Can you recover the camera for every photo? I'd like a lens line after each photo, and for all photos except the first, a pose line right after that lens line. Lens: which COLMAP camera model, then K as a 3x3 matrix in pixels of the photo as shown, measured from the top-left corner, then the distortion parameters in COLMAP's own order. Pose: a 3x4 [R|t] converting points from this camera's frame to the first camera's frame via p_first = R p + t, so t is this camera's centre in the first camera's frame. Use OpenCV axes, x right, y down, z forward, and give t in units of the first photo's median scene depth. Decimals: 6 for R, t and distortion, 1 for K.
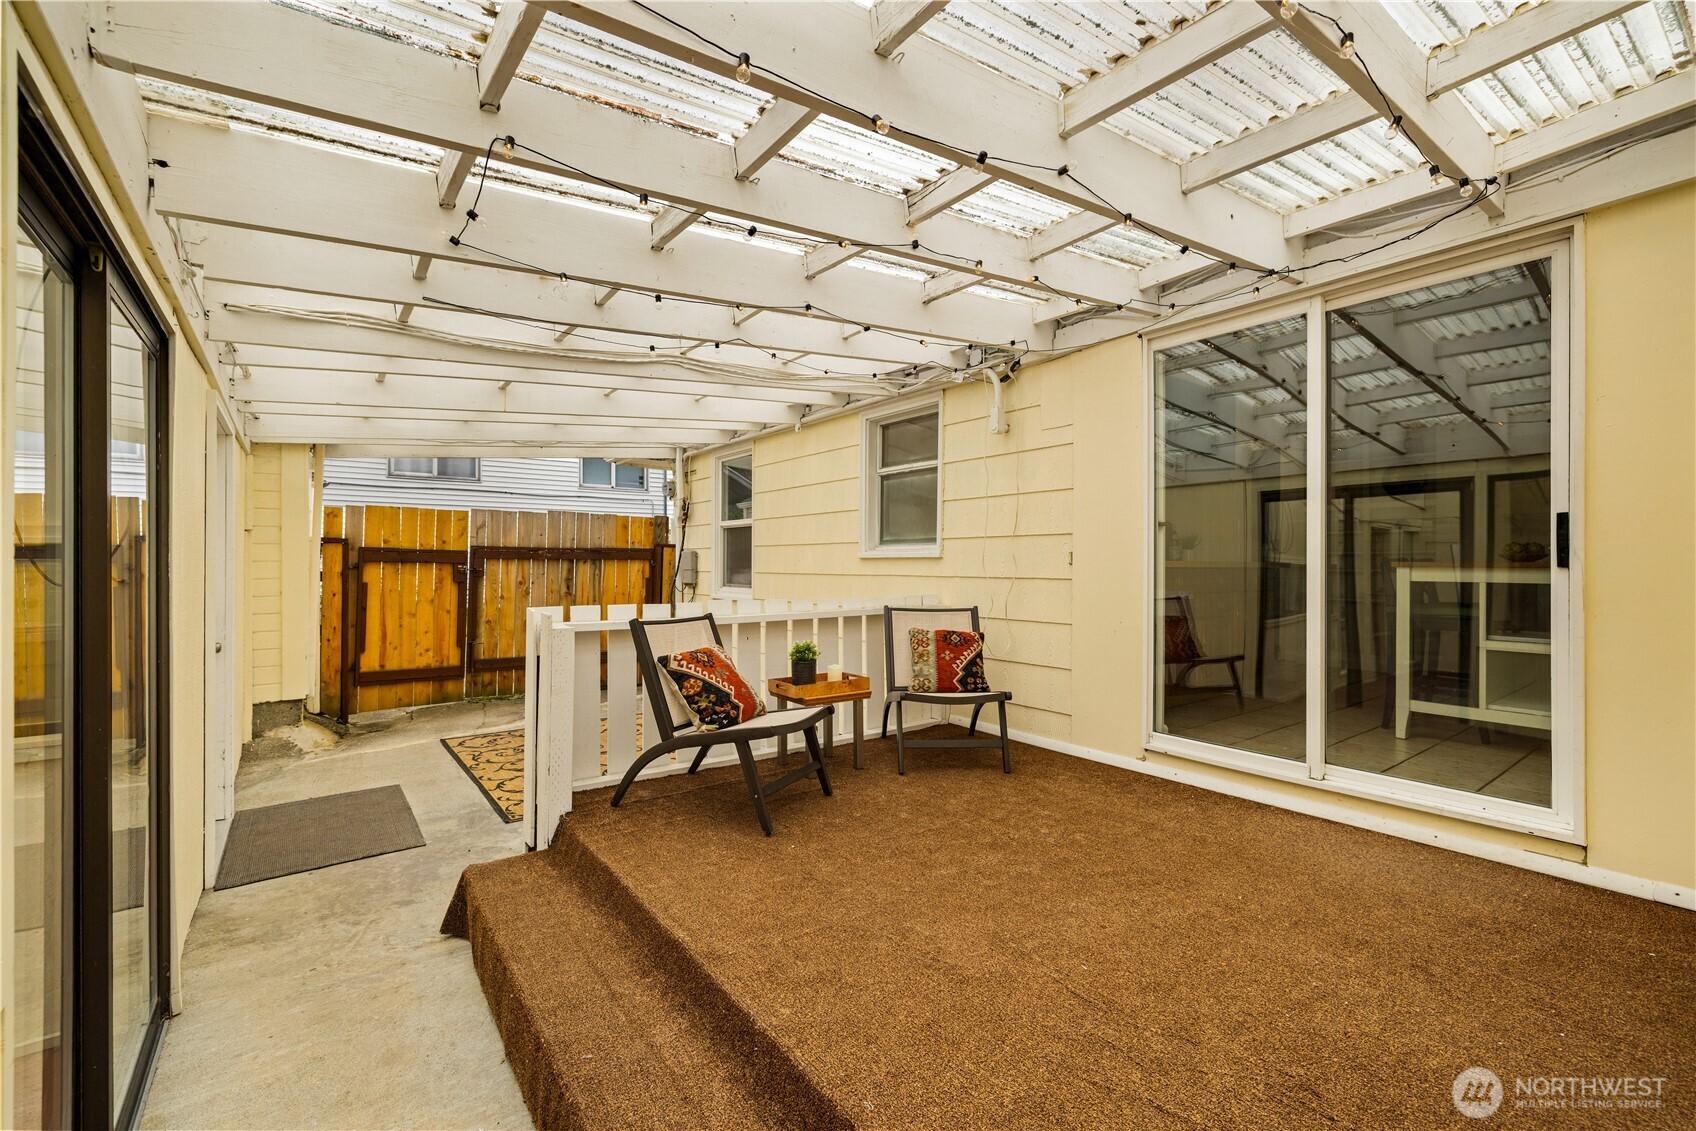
lens RADIAL K [[757.5, 0, 850.6], [0, 757.5, 562.9], [0, 0, 1]] dist [-0.004185, 0.002331]
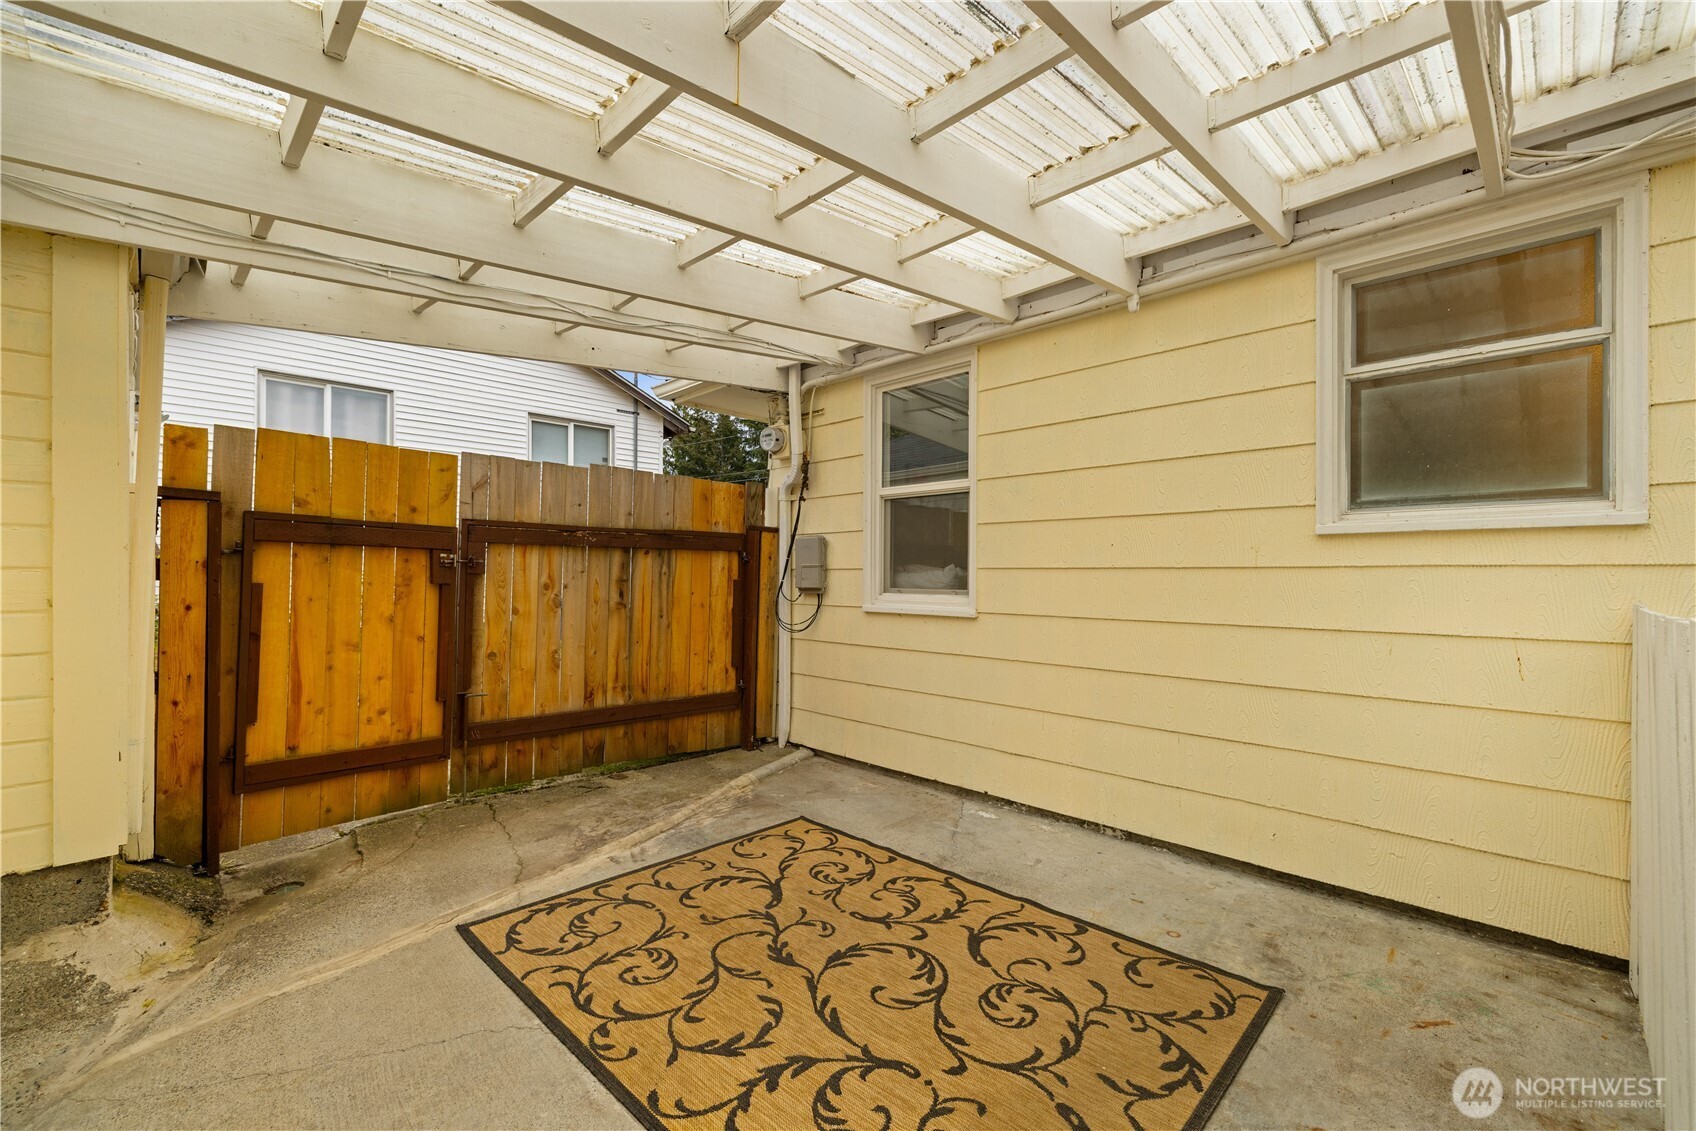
lens RADIAL K [[757.5, 0, 863.5], [0, 757.5, 574.9], [0, 0, 1]] dist [-0.004185, 0.002331]
pose [[0.988733, 0.003322, 0.149654, -0.313026], [-0.003520, 0.999993, 0.001059, 0.018076], [-0.149649, -0.001574, 0.988738, 0.436692]]
